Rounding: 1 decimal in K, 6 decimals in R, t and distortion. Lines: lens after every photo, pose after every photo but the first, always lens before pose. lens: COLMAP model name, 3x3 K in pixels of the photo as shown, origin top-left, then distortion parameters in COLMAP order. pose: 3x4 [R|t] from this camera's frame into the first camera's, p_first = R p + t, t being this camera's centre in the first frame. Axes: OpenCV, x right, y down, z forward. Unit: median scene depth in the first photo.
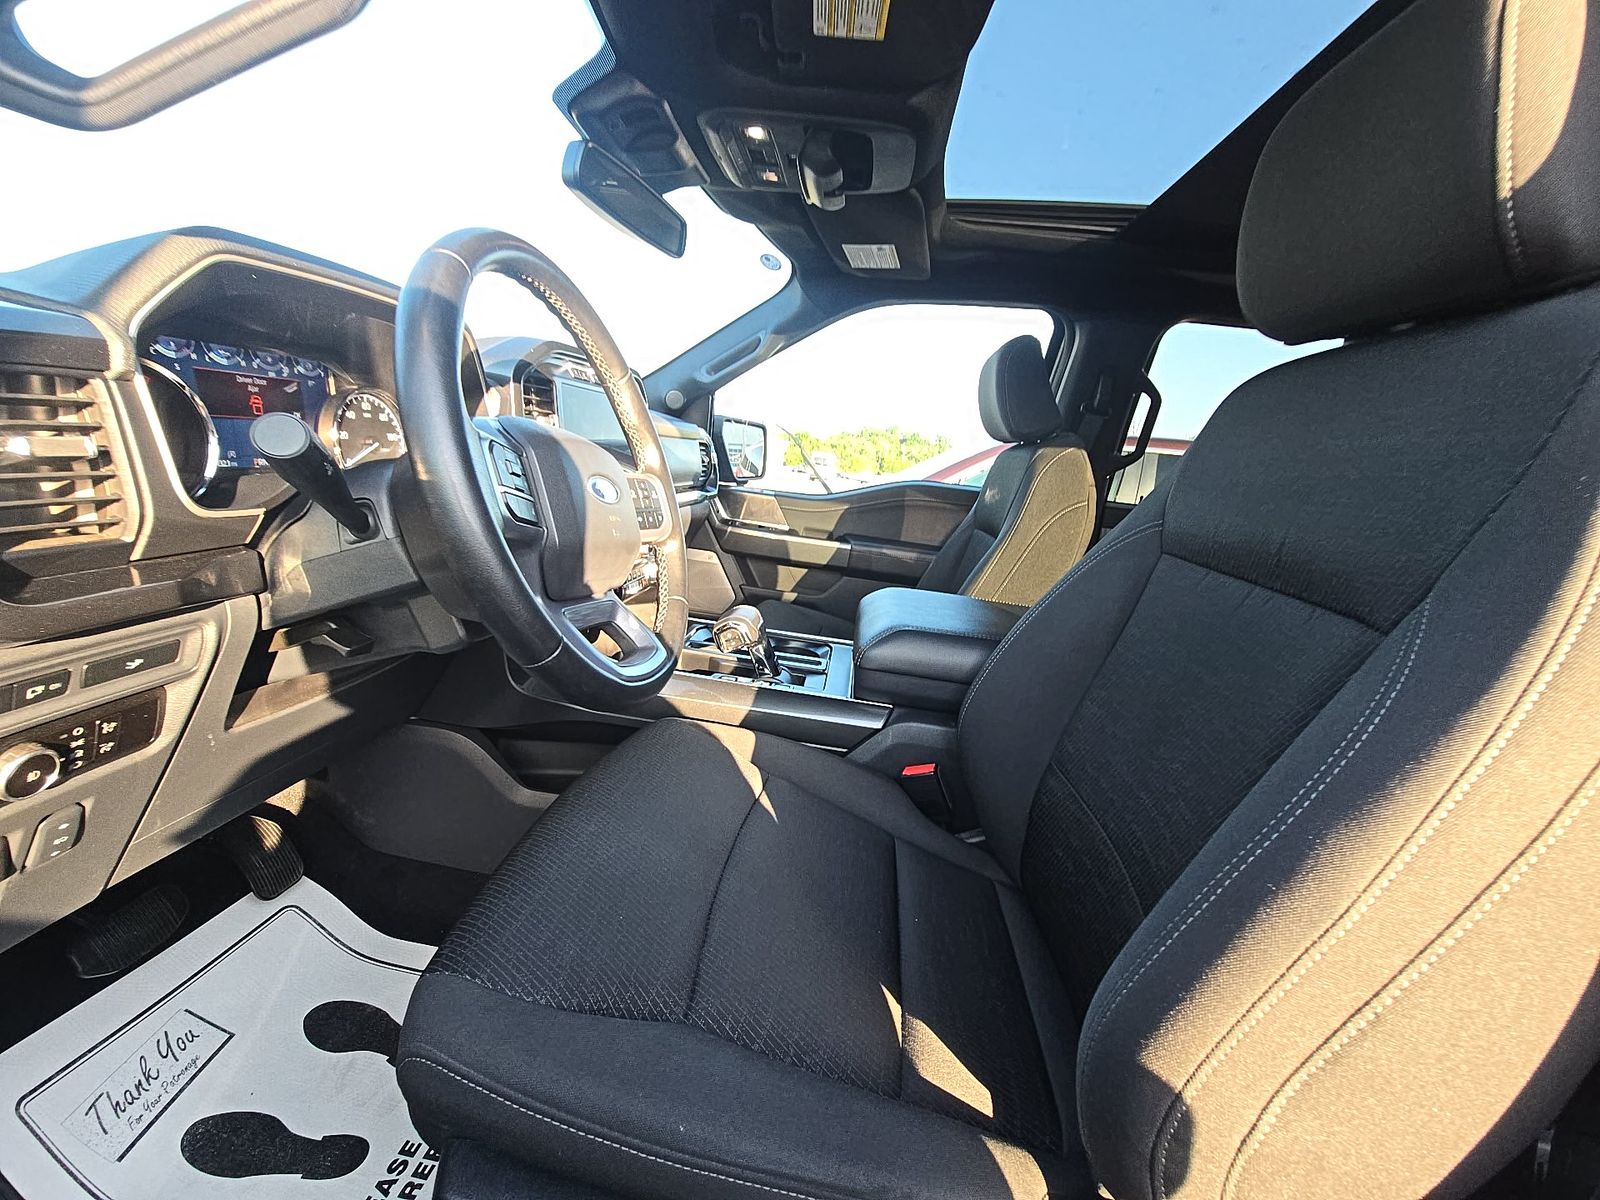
lens RADIAL K [[647.6, 0, 800.5], [0, 647.6, 587.5], [0, 0, 1]] dist [0.000987, -0.000330]
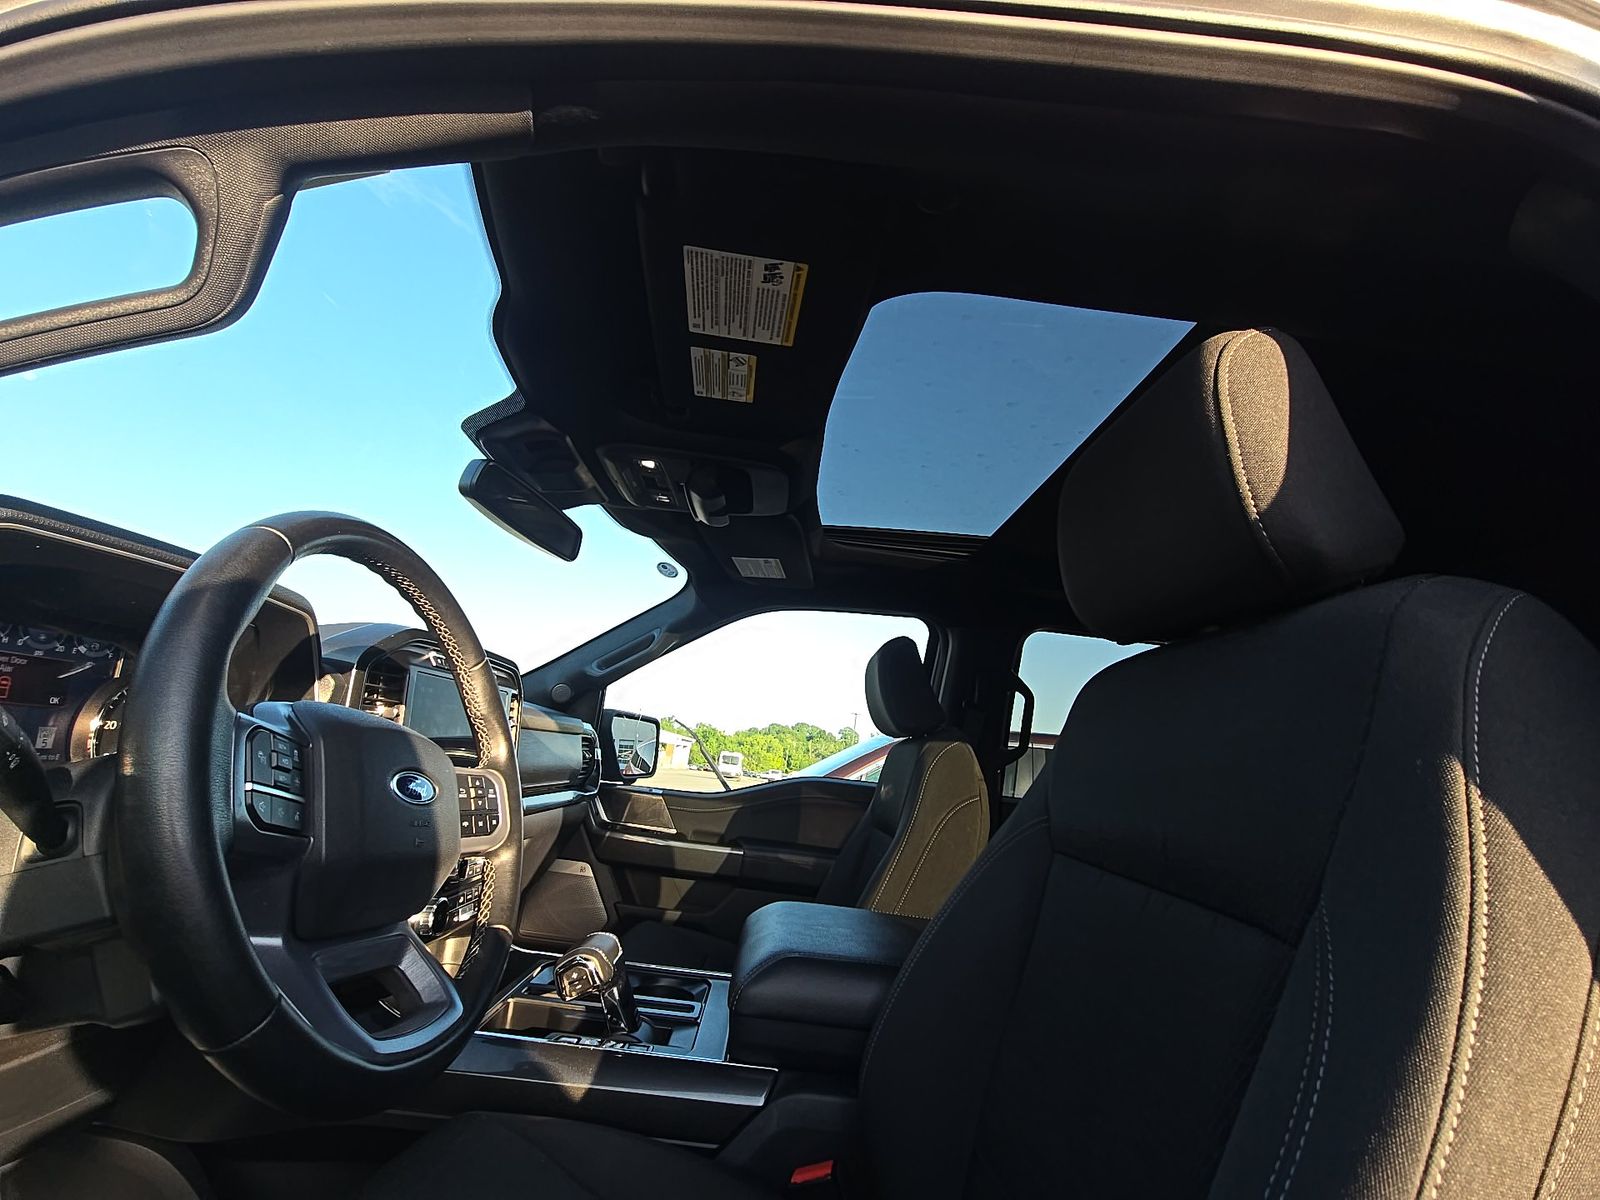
lens RADIAL K [[643.9, 0, 798.8], [0, 643.9, 591.5], [0, 0, 1]] dist [0.018508, -0.011941]
pose [[0.990450, 0.029767, 0.134618, 0.040664], [0.031227, 0.902605, -0.429336, -0.002111], [-0.134287, 0.429440, 0.893056, 0.038889]]
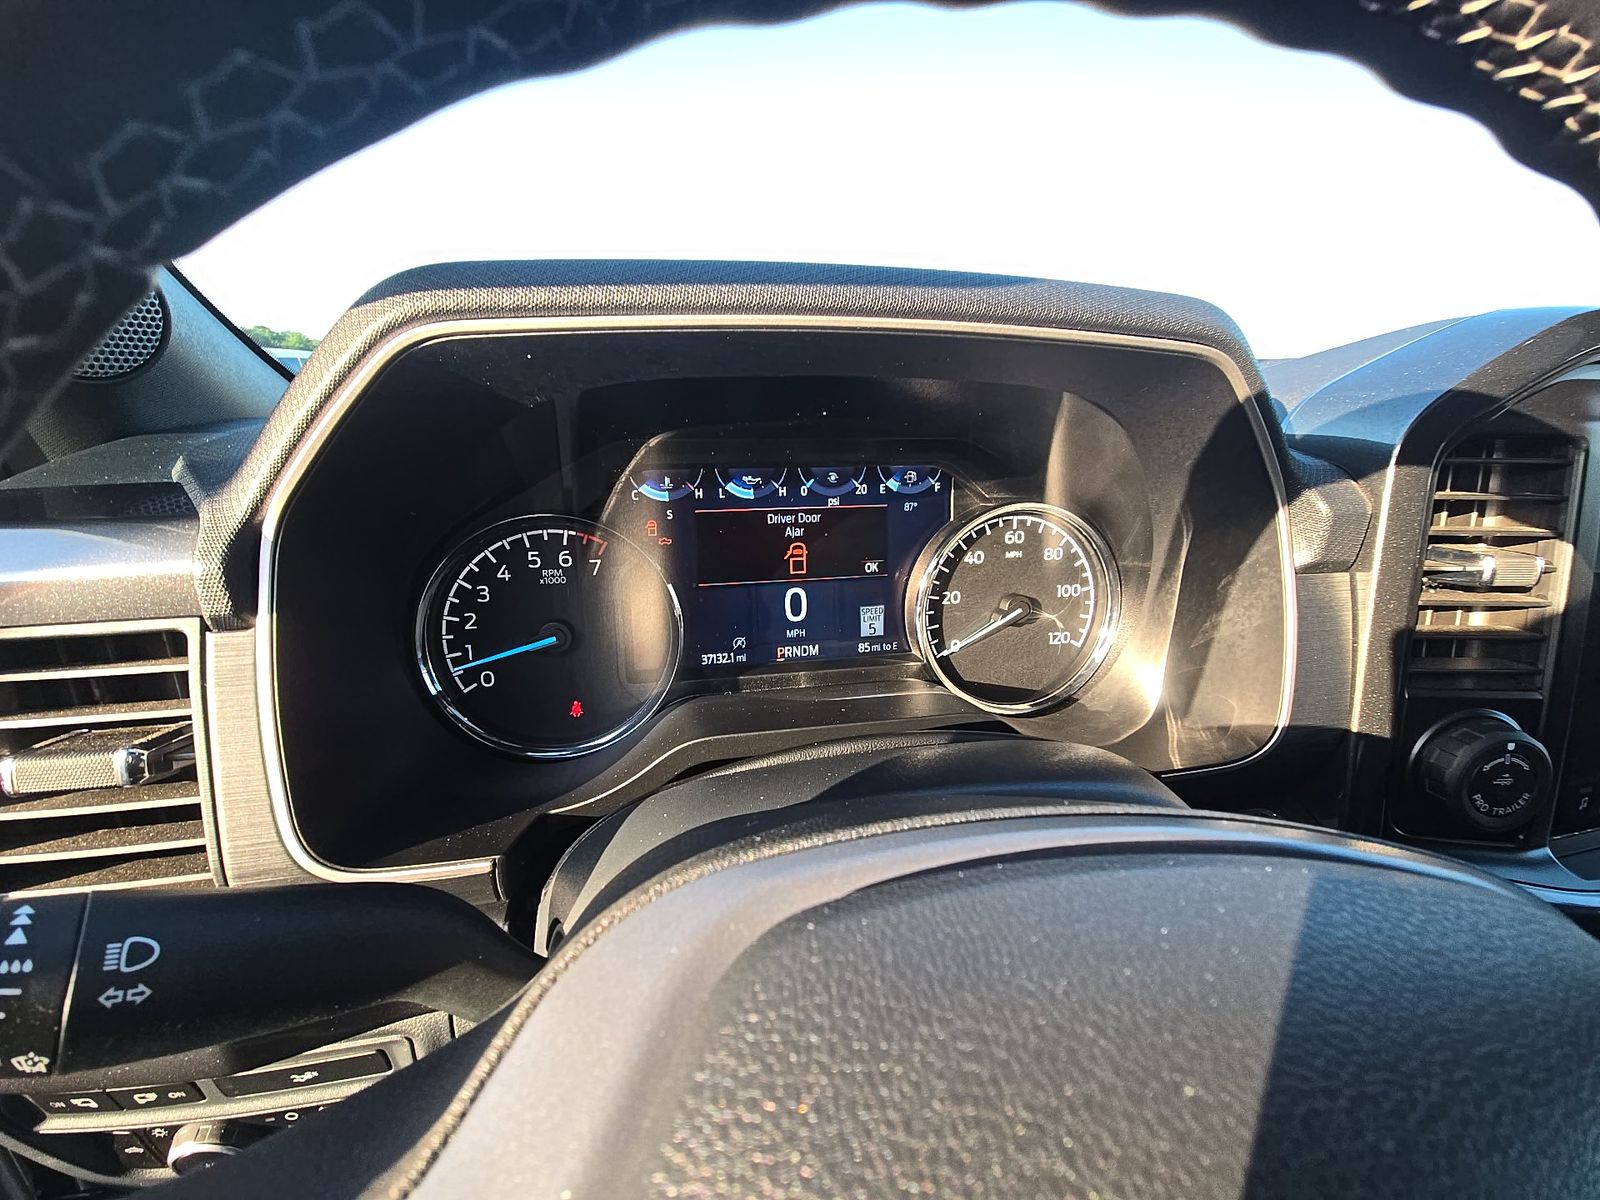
lens RADIAL K [[647.6, 0, 800.5], [0, 647.6, 587.5], [0, 0, 1]] dist [0.000987, -0.000330]
pose [[0.301367, 0.147882, -0.941971, -0.168366], [-0.170892, 0.980281, 0.099223, -0.186682], [0.938069, 0.131073, 0.320696, 0.486684]]
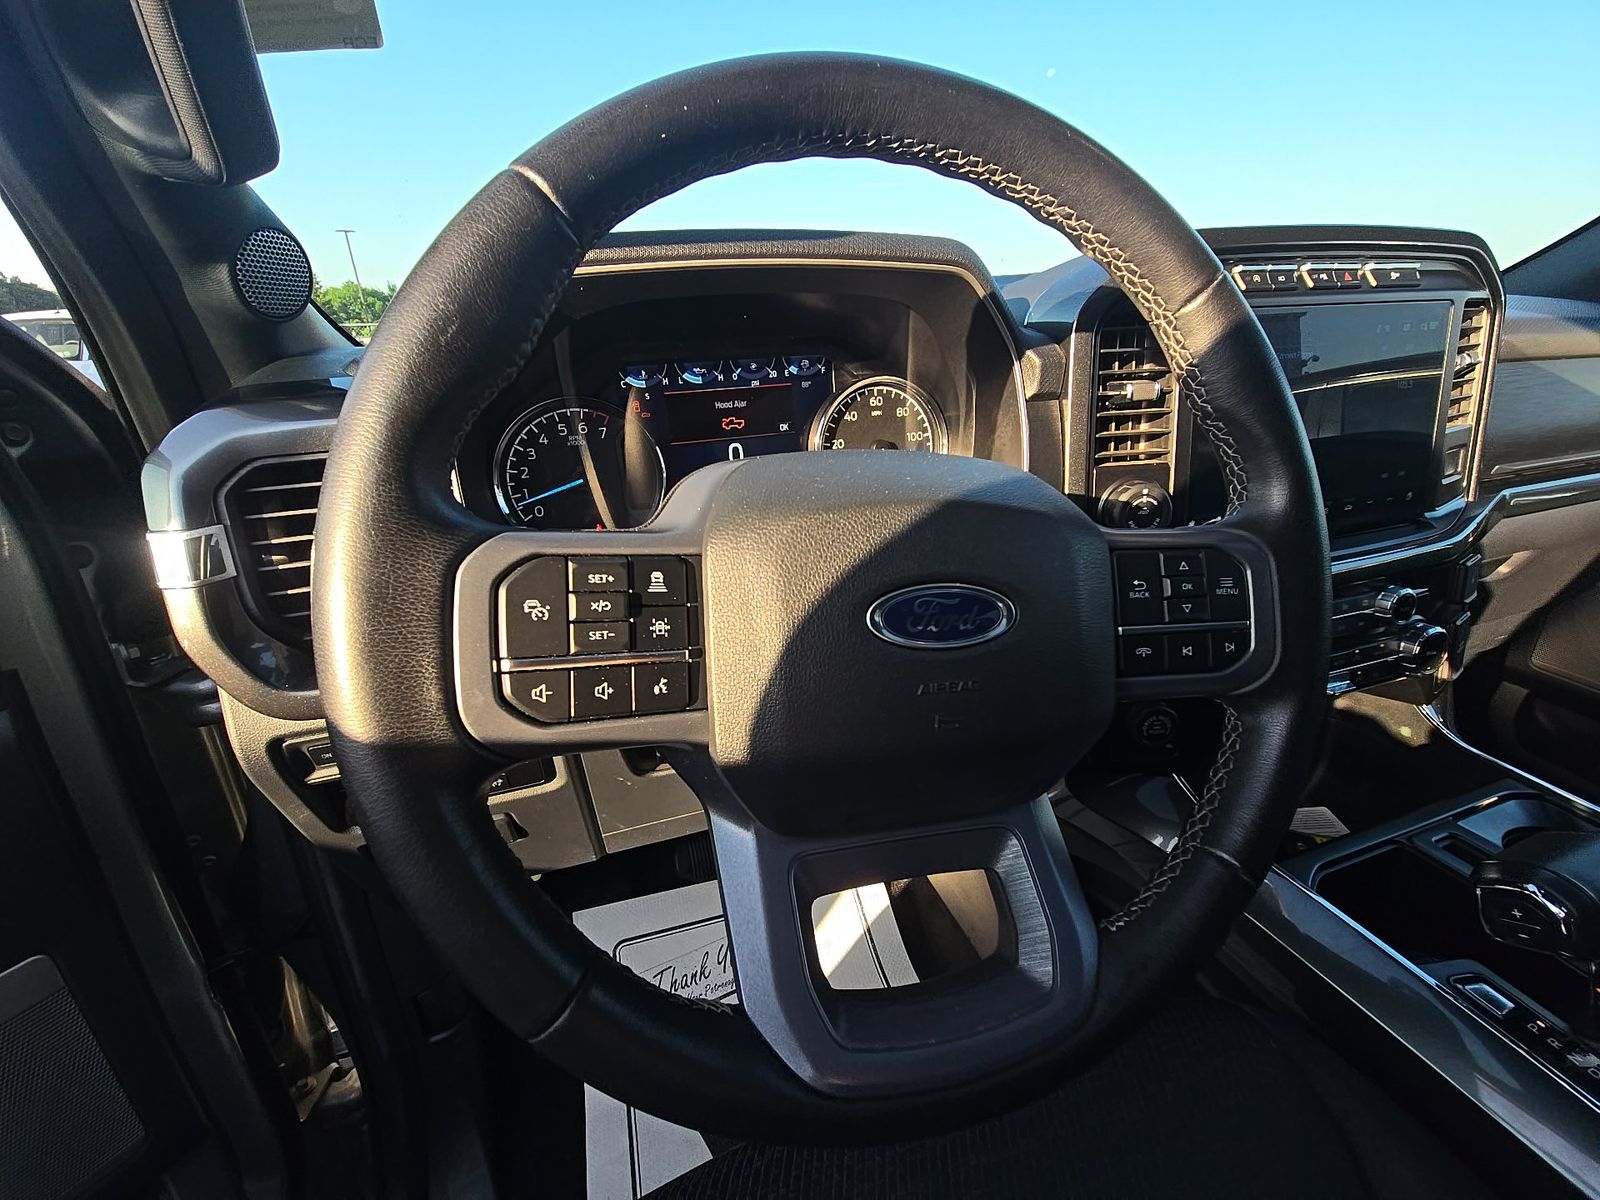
lens RADIAL K [[651.7, 0, 801.3], [0, 651.7, 589.4], [0, 0, 1]] dist [0.000821, -0.000215]
pose [[0.413016, 0.202361, -0.887957, 0.018404], [-0.100634, 0.979172, 0.176340, -0.133977], [0.905147, 0.016528, 0.424778, 0.422057]]
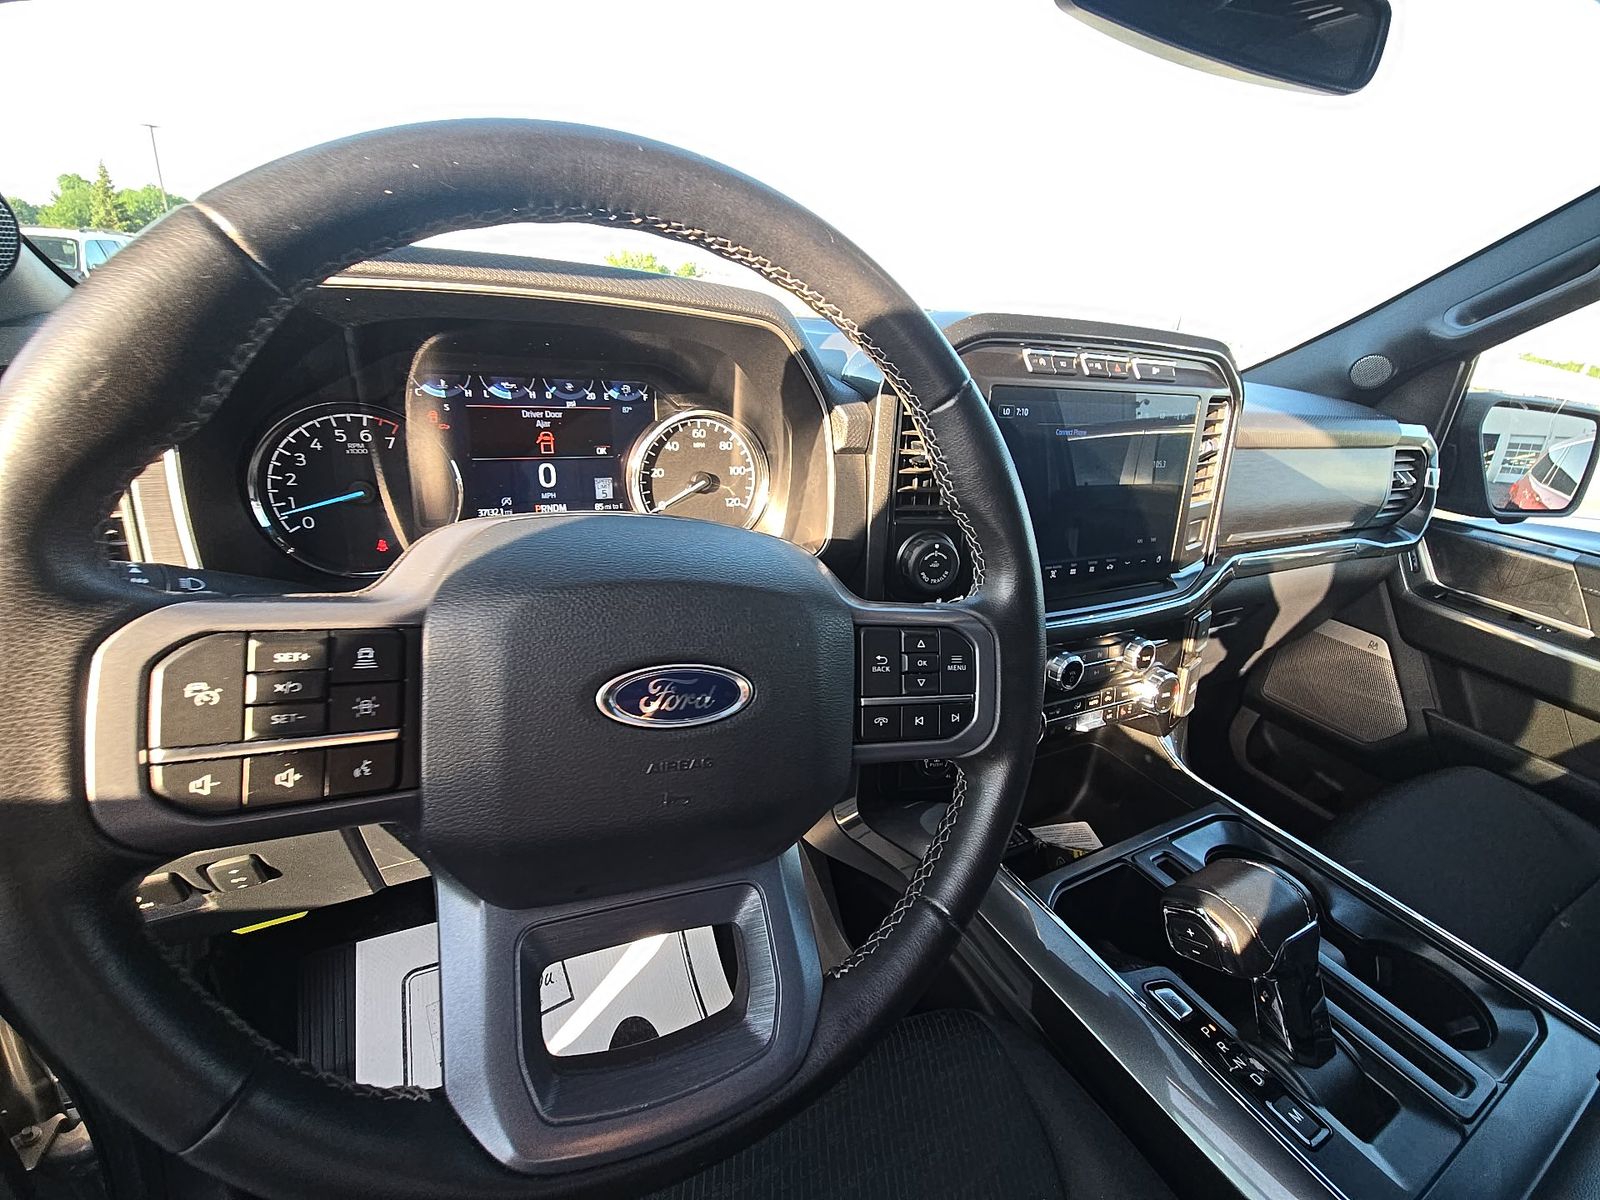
lens RADIAL K [[648.0, 0, 798.0], [0, 648.0, 590.5], [0, 0, 1]] dist [0.016202, -0.012671]
pose [[0.561043, 0.242774, -0.791386, 0.040402], [-0.188345, 0.968389, 0.163549, -0.175537], [0.806075, 0.057295, 0.589033, 0.460717]]
